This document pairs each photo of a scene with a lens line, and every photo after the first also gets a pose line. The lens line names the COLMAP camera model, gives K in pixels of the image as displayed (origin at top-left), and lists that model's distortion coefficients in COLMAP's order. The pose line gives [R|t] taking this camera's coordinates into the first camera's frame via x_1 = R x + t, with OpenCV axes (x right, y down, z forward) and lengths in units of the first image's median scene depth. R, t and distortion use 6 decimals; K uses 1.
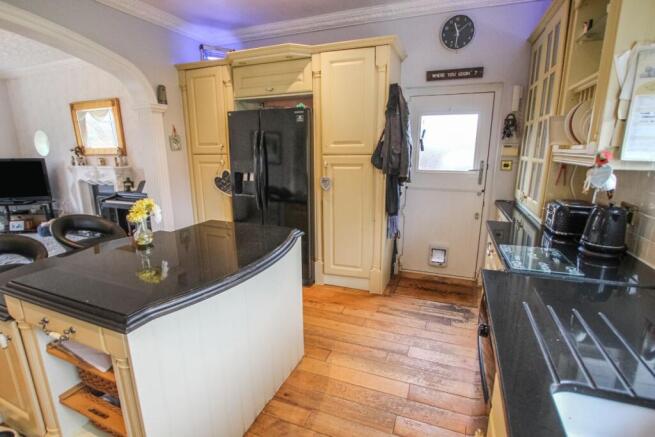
lens RADIAL K [[319.5, 0, 329.2], [0, 319.5, 219.9], [0, 0, 1]] dist [-0.006115, -0.000178]
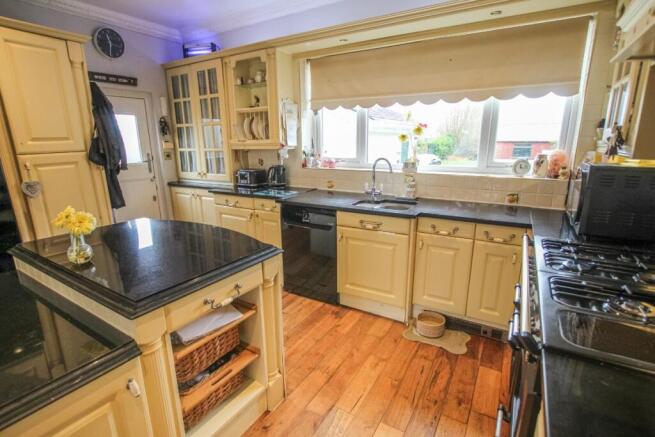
lens RADIAL K [[319.5, 0, 328.3], [0, 319.5, 217.9], [0, 0, 1]] dist [-0.006115, -0.000178]
pose [[0.166851, -0.236905, 0.957098, -0.709121], [0.230860, 0.953109, 0.195672, -0.028725], [-0.958574, 0.188308, 0.213719, 0.116108]]
